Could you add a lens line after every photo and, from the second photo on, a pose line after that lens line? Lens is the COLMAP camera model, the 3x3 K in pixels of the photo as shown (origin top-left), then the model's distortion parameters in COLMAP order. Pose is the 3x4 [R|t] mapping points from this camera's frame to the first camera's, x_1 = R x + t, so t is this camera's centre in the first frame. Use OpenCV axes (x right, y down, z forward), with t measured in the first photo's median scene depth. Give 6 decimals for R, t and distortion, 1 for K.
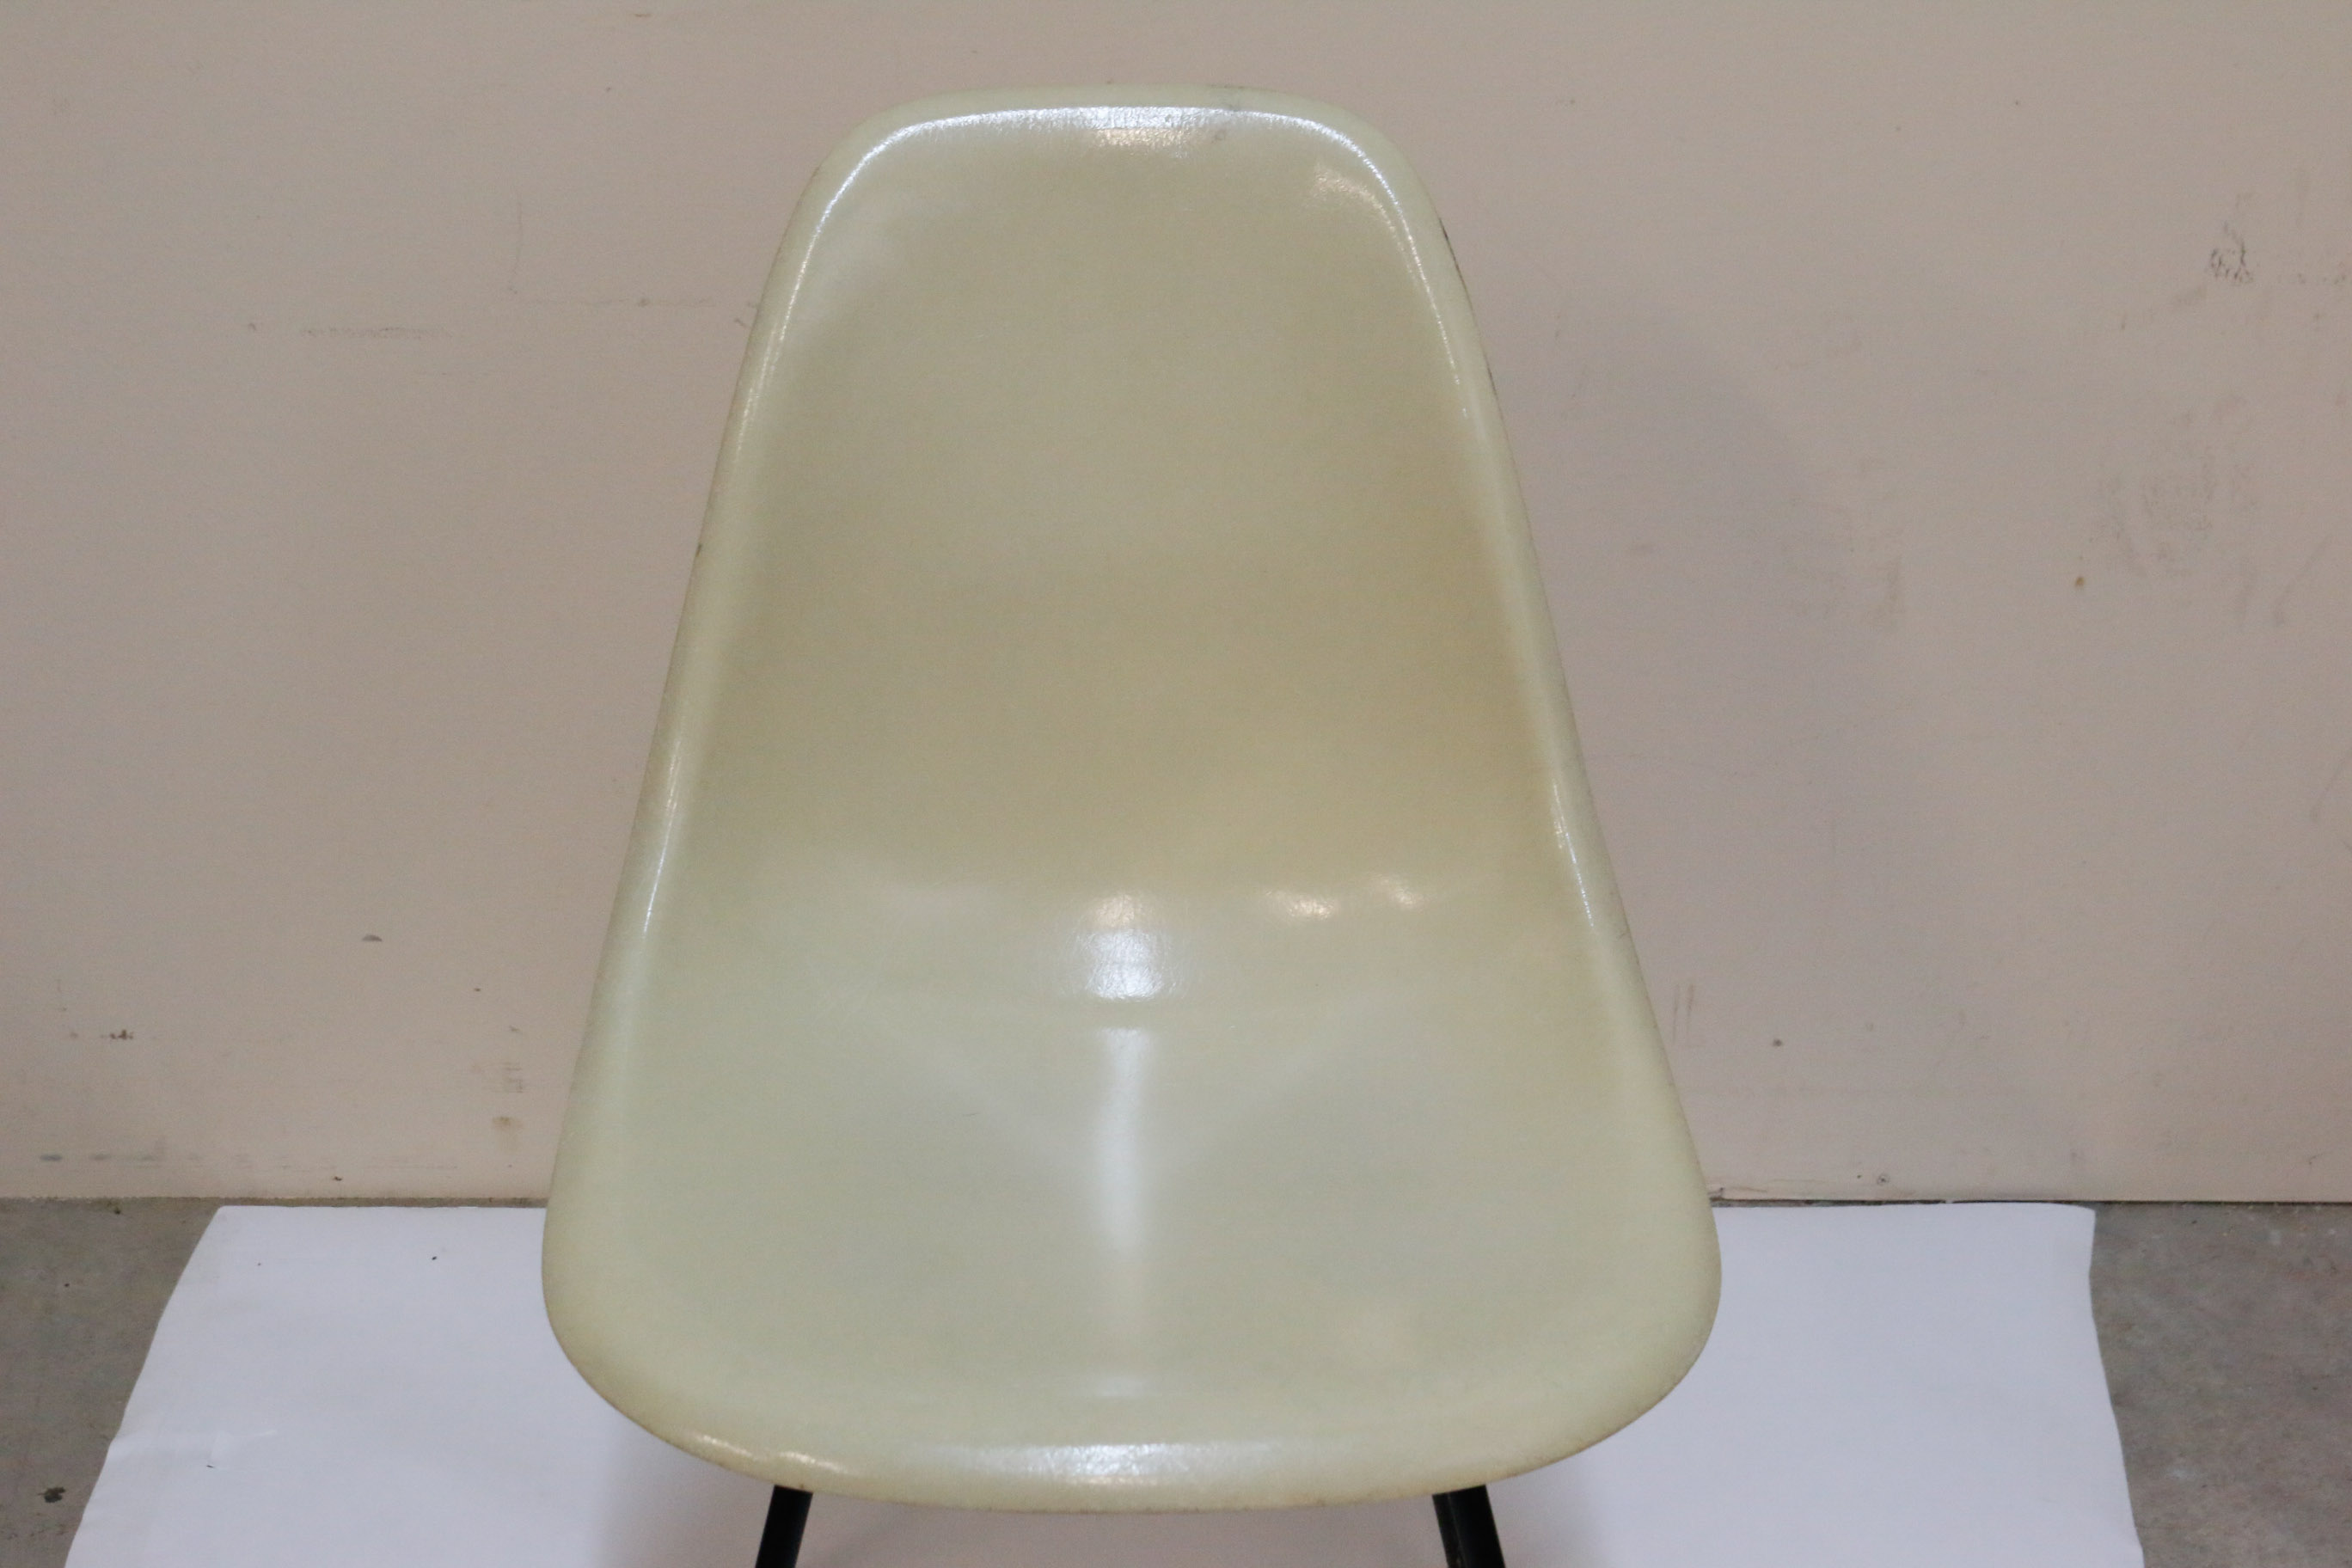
lens RADIAL K [[3948.3, 0, 1176.0], [0, 3948.3, 784.0], [0, 0, 1]] dist [-0.043662, 0.198784]
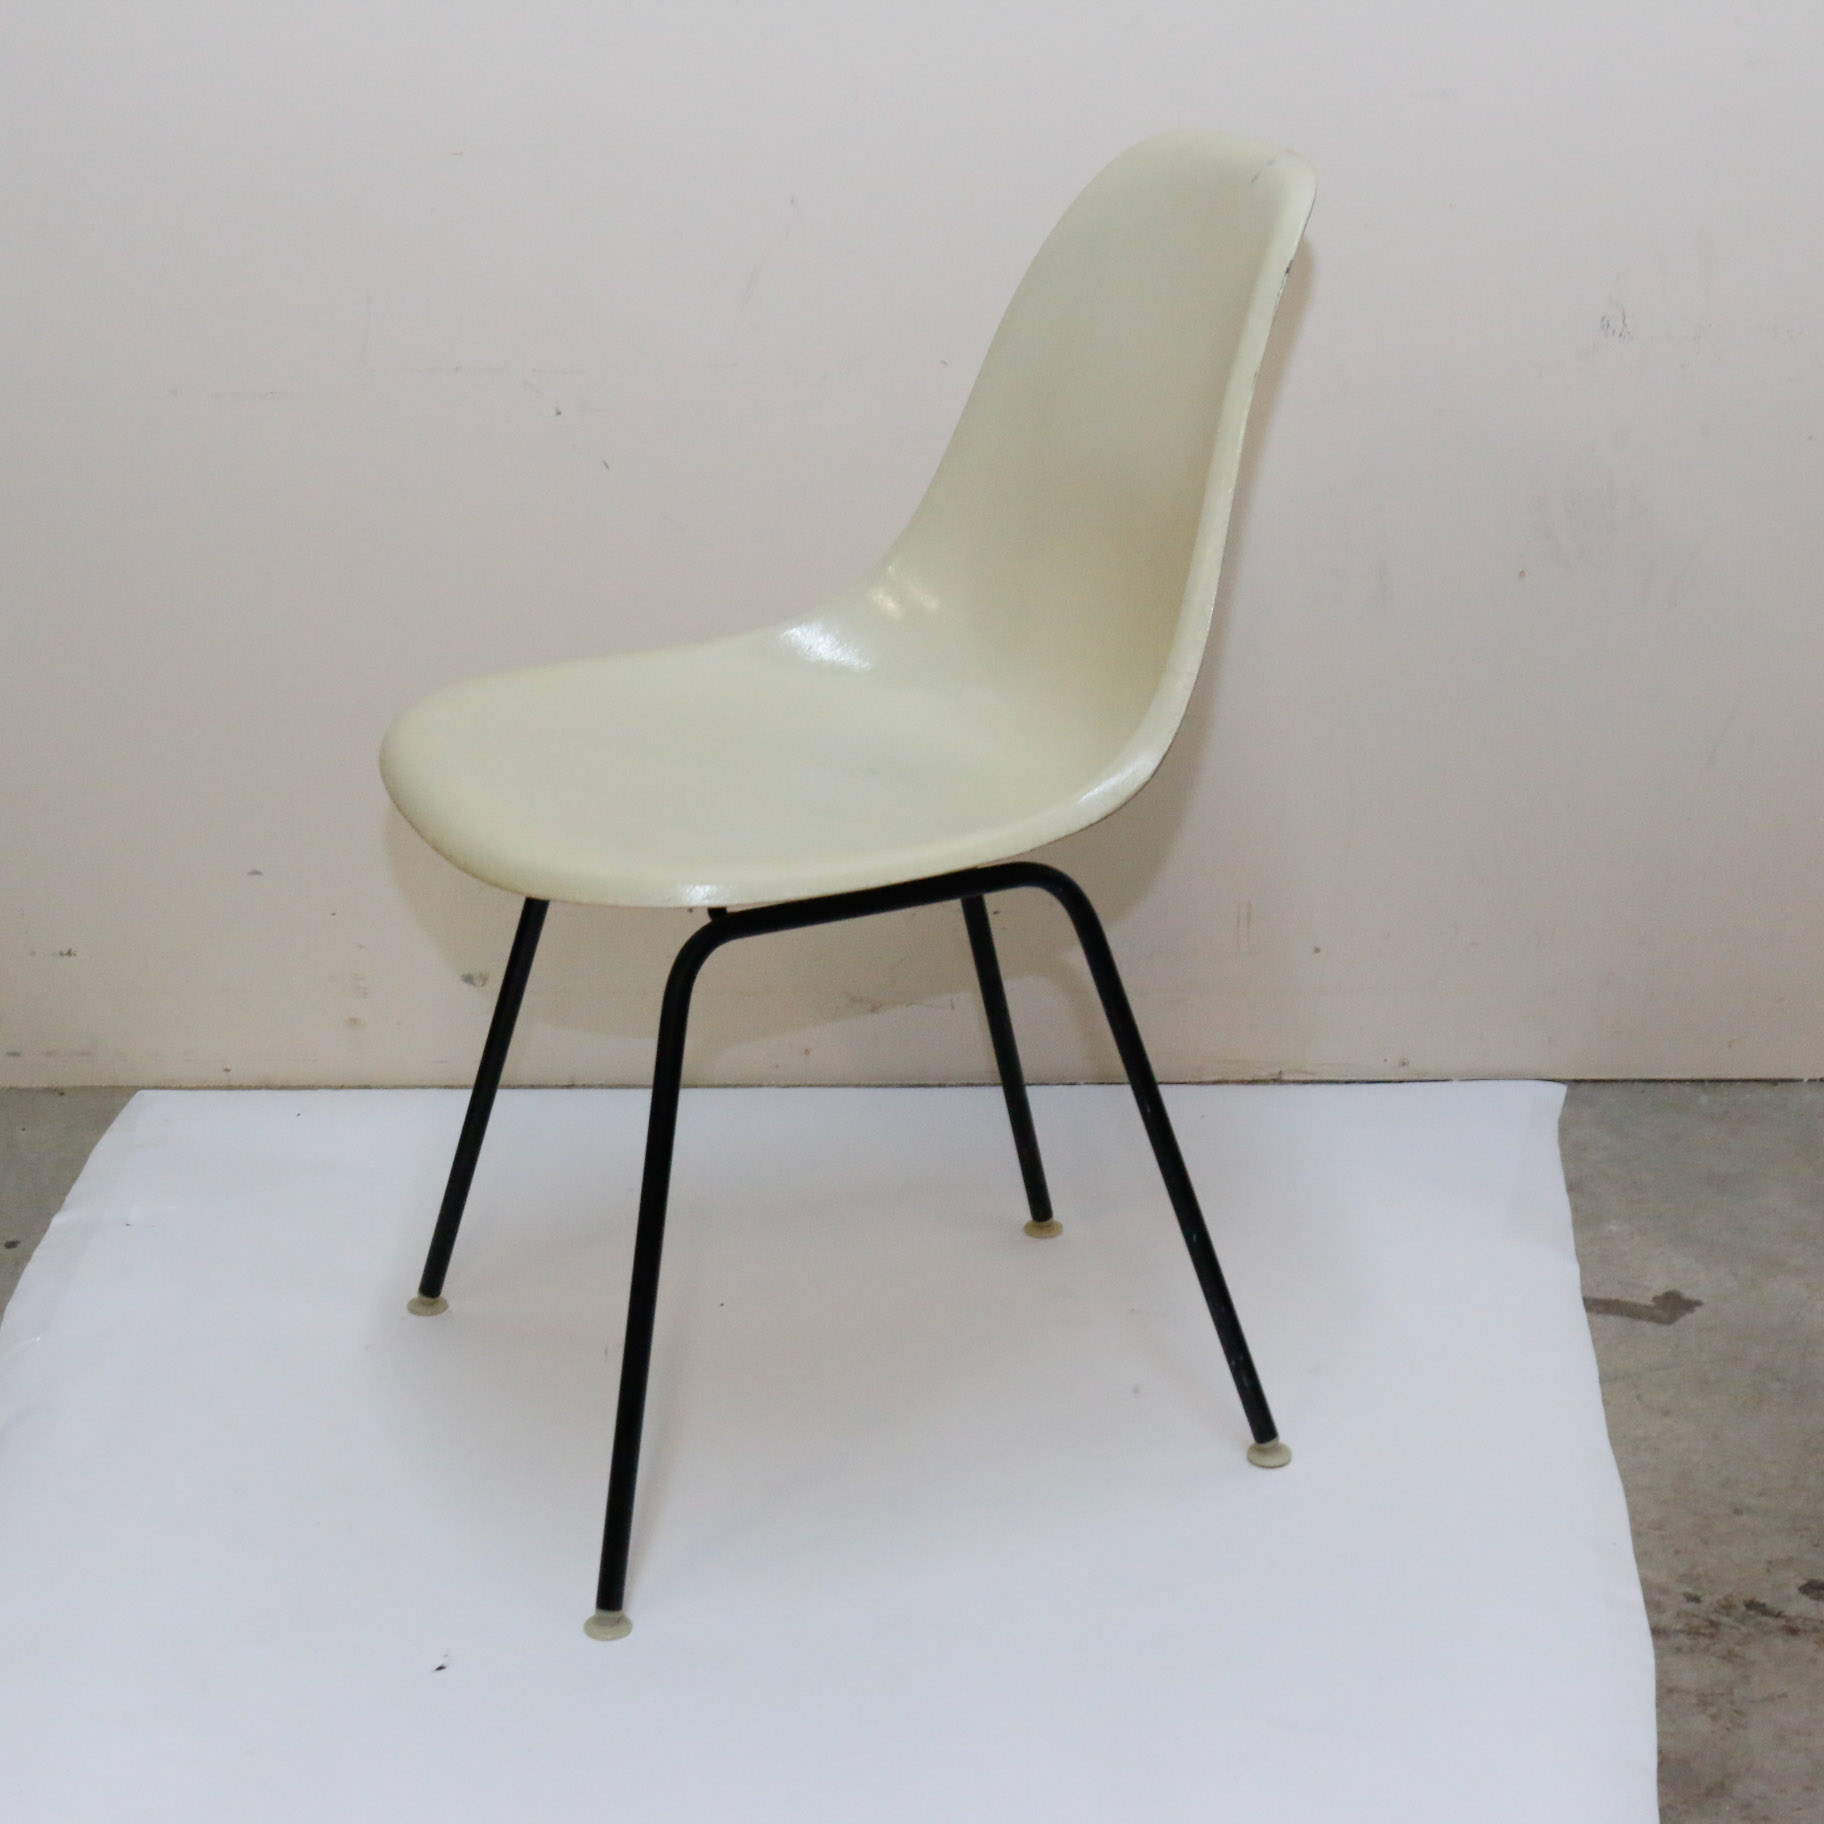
lens RADIAL K [[3524.9, 0, 937.1], [0, 3524.9, 965.4], [0, 0, 1]] dist [-0.044280, -0.378023]
pose [[0.999752, -0.010738, -0.019504, 0.049961], [0.008341, 0.992847, -0.119102, 0.215506], [0.020643, 0.118909, 0.992691, -0.173858]]
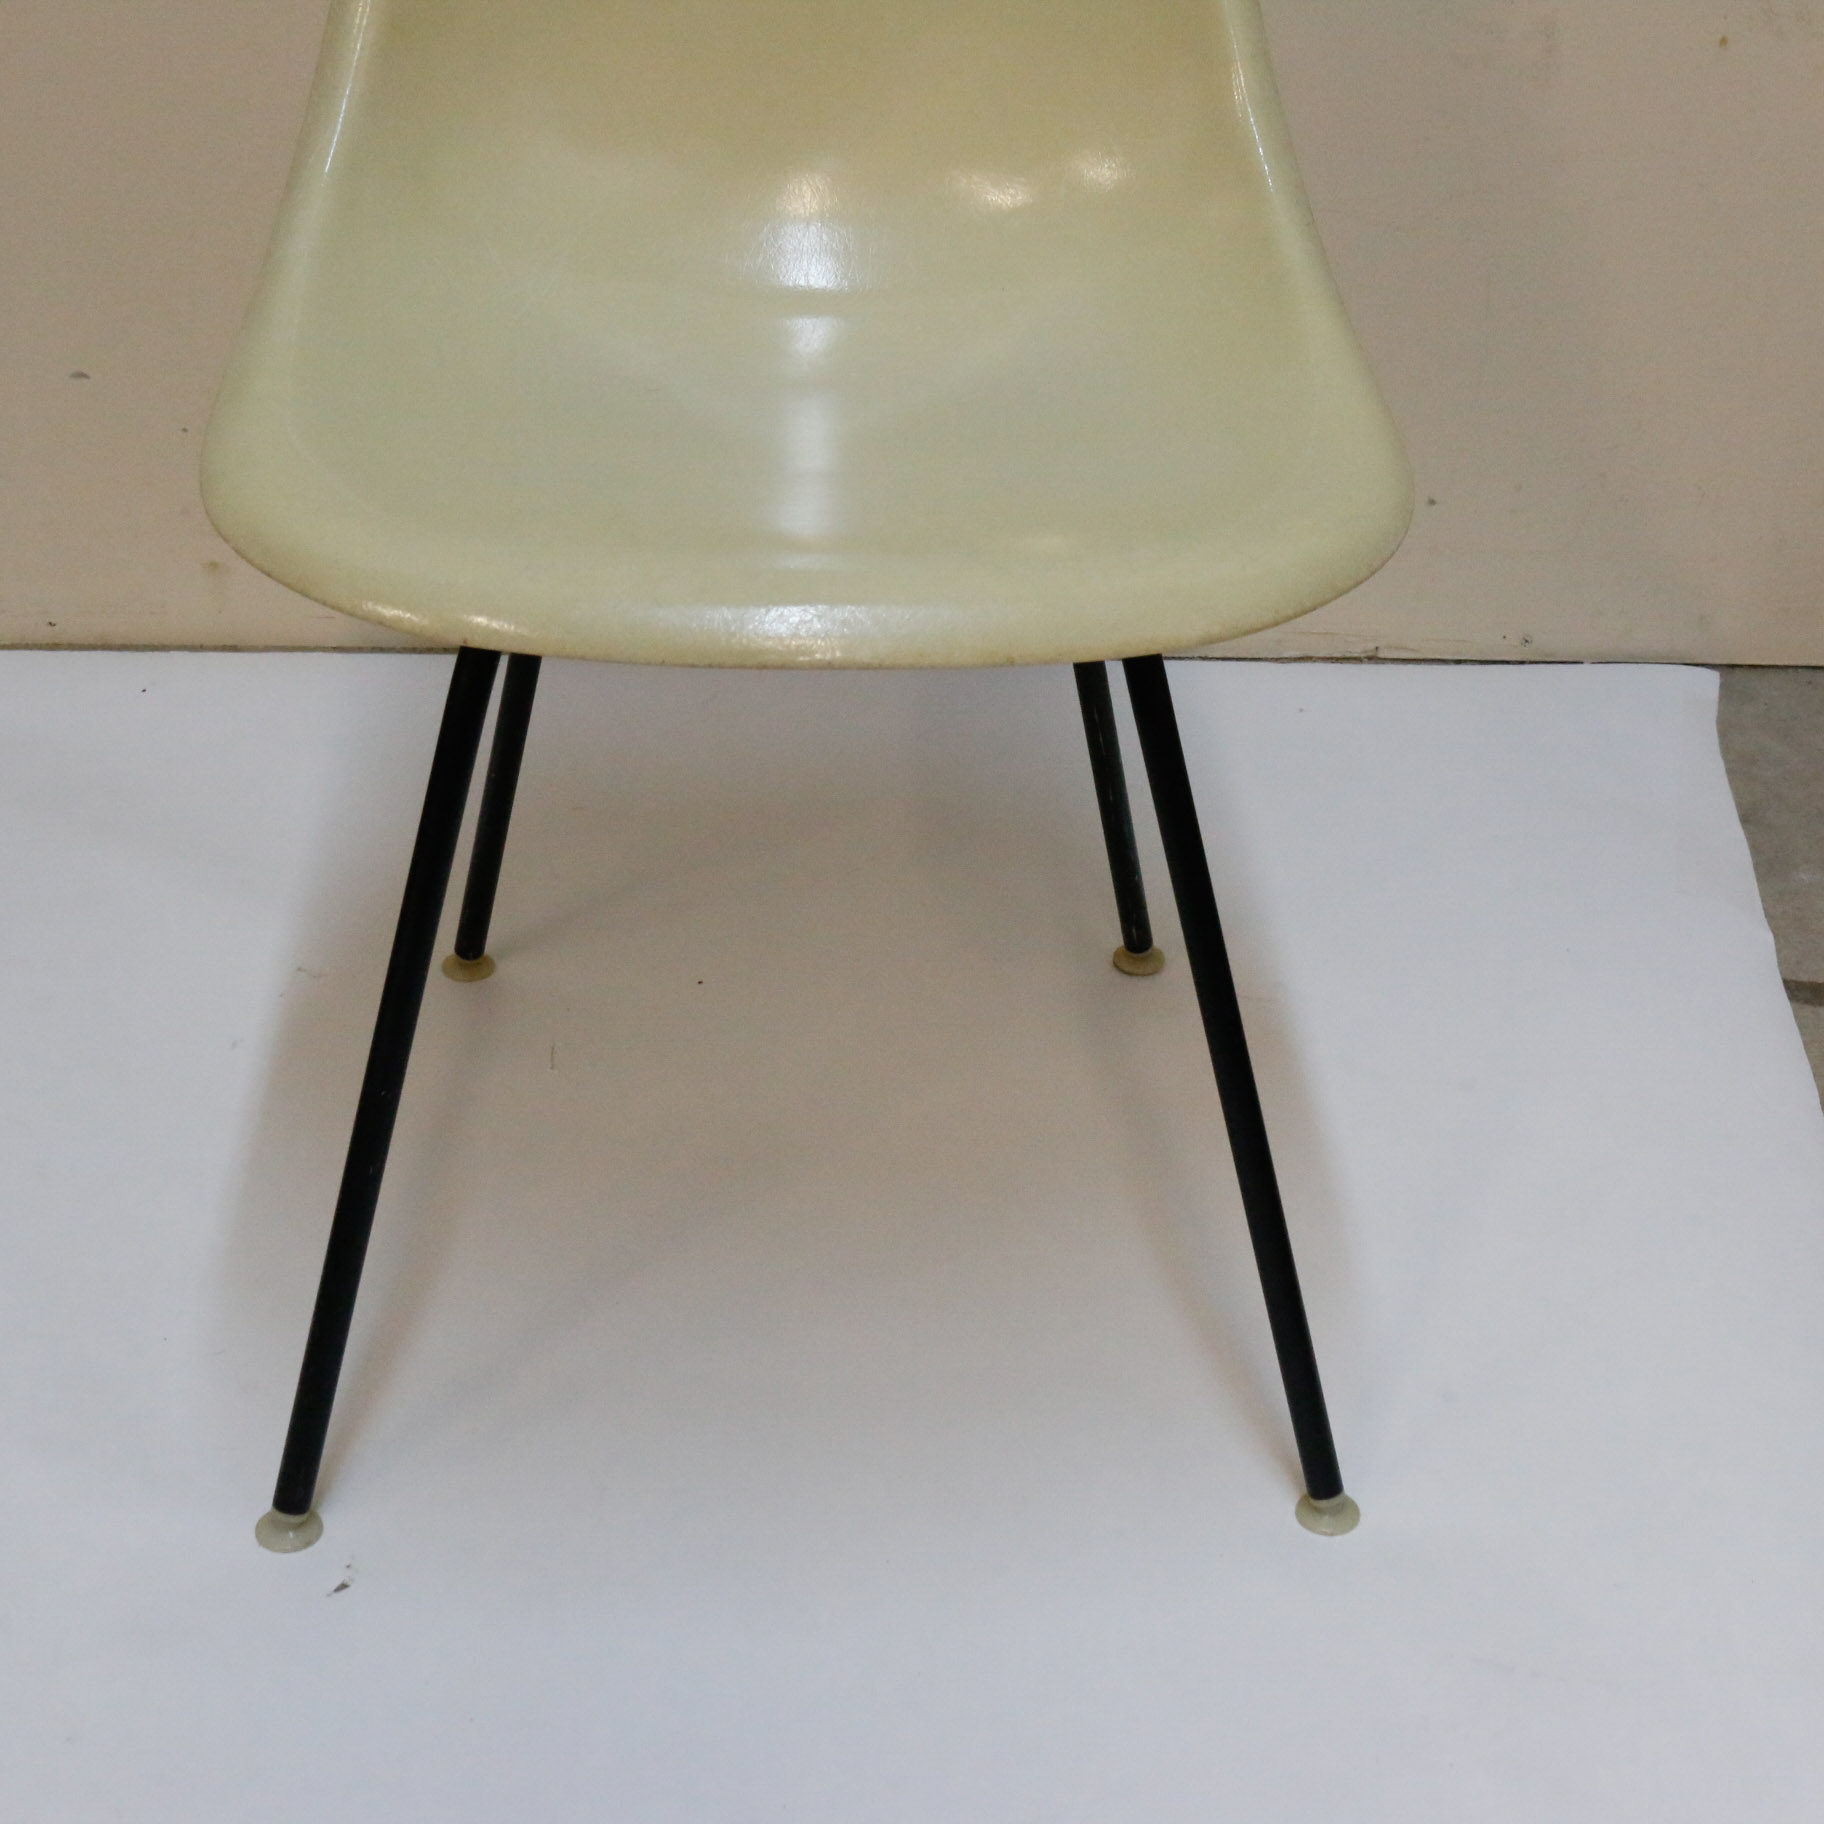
lens RADIAL K [[3278.0, 0, 1158.5], [0, 3278.0, 920.4], [0, 0, 1]] dist [-0.120427, 0.223133]
pose [[0.996024, 0.002217, 0.089058, 0.001211], [-0.008227, 0.997707, 0.067176, 0.122798], [-0.088705, -0.067642, 0.993759, 0.128143]]
